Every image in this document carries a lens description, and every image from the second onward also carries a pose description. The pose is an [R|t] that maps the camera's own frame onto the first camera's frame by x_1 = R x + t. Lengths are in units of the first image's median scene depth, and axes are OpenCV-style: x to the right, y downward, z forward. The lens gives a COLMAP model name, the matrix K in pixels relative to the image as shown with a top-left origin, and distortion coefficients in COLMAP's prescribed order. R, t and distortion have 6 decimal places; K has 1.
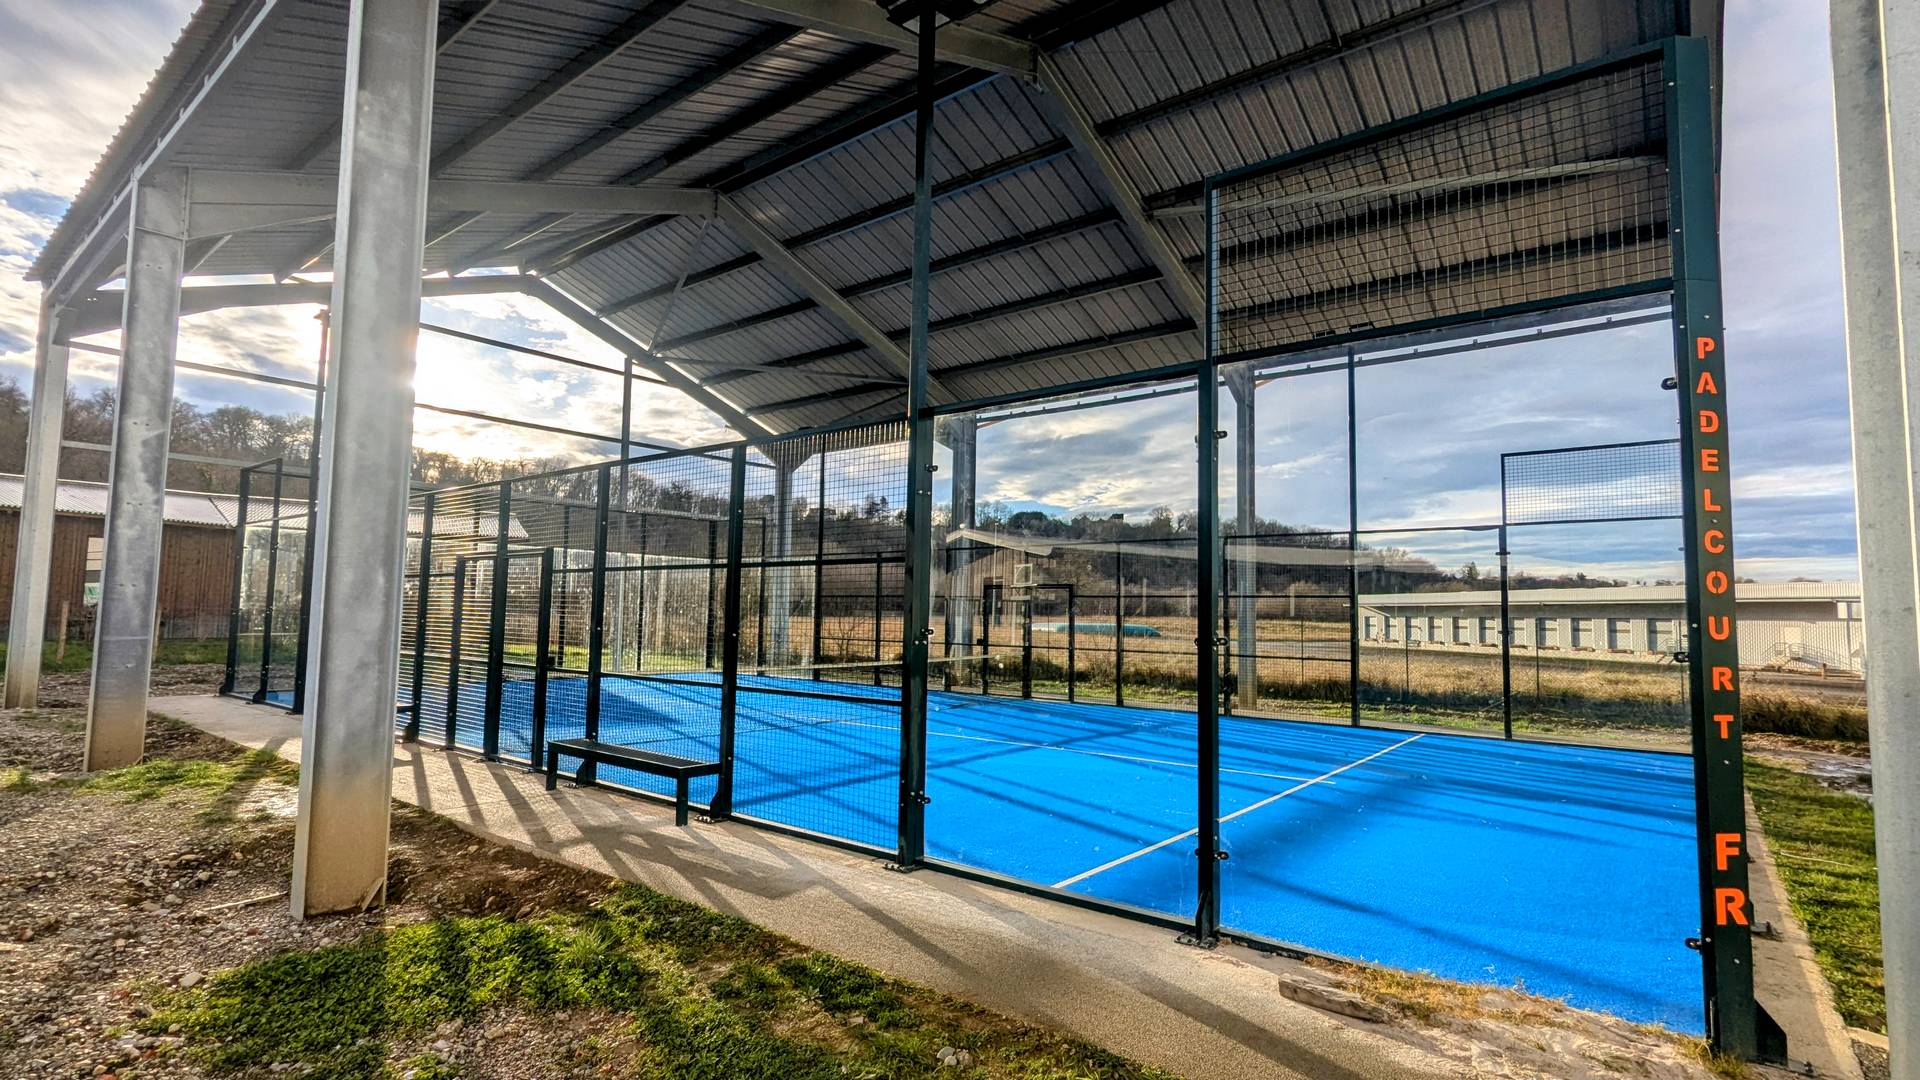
lens RADIAL K [[903.0, 0, 956.5], [0, 903.0, 548.5], [0, 0, 1]] dist [0.000848, -0.000483]
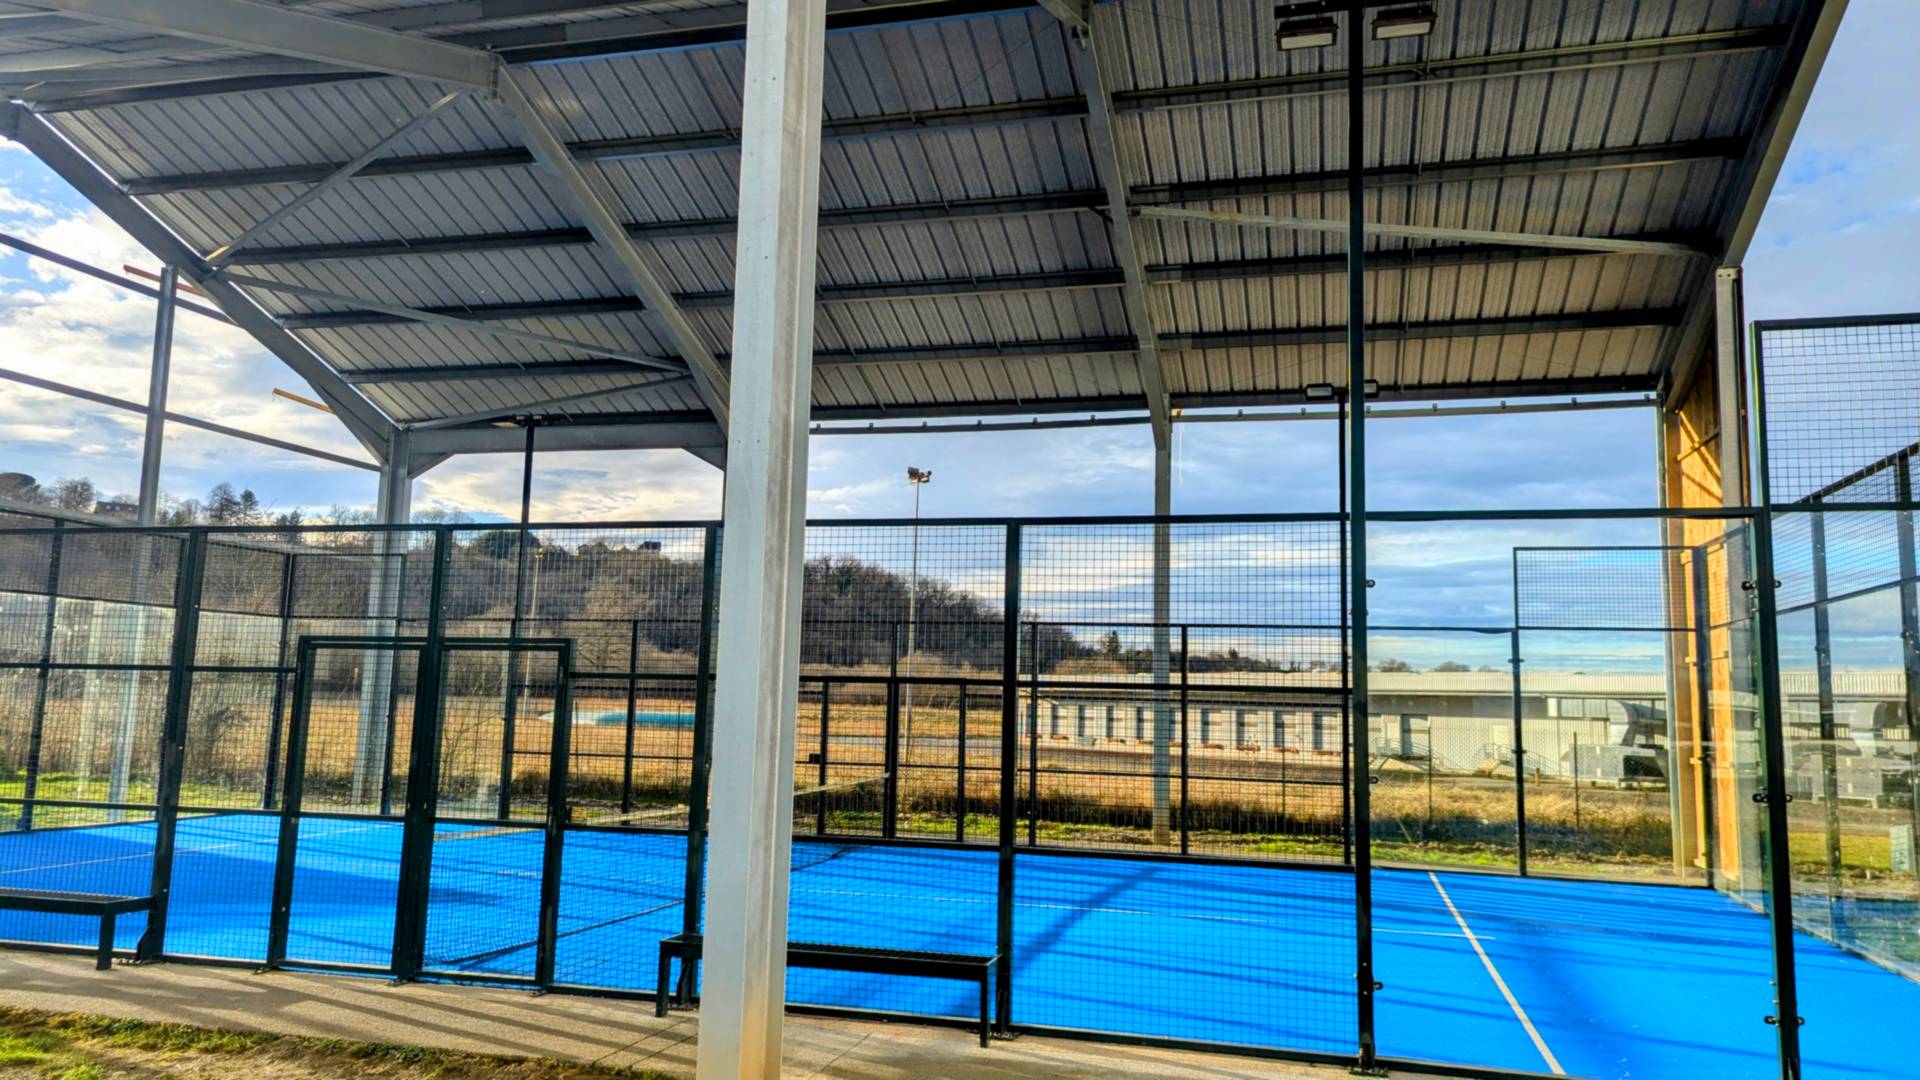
lens RADIAL K [[1348.6, 0, 954.4], [0, 1348.6, 524.9], [0, 0, 1]] dist [0.054276, -0.006012]
pose [[0.917759, 0.061221, 0.392391, -0.293031], [-0.040787, 0.997352, -0.060213, -0.017072], [-0.395038, 0.039256, 0.917826, -0.001521]]
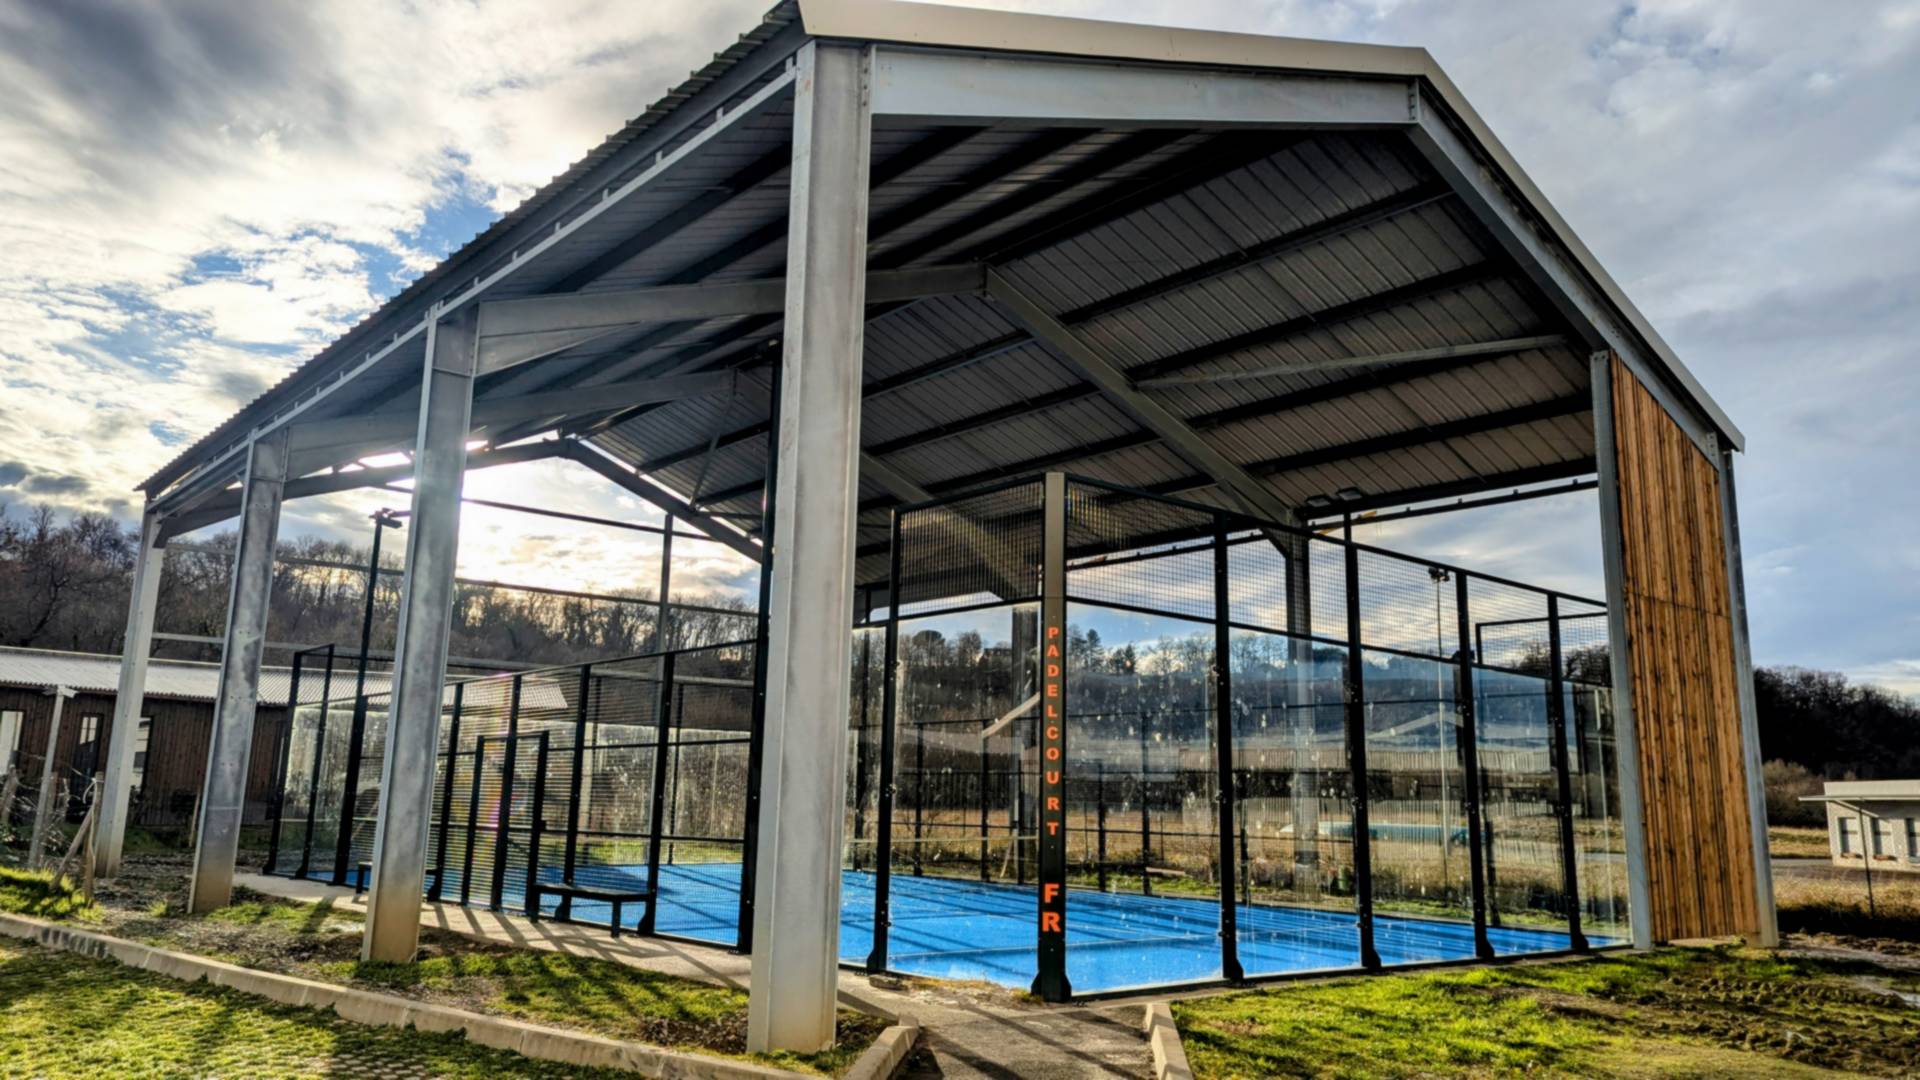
lens RADIAL K [[1348.6, 0, 967.3], [0, 1348.6, 523.1], [0, 0, 1]] dist [0.054276, -0.006012]
pose [[0.983995, -0.033704, -0.174979, 0.227697], [0.009733, 0.990649, -0.136085, -0.011815], [0.177929, 0.132204, 0.975122, -0.377369]]
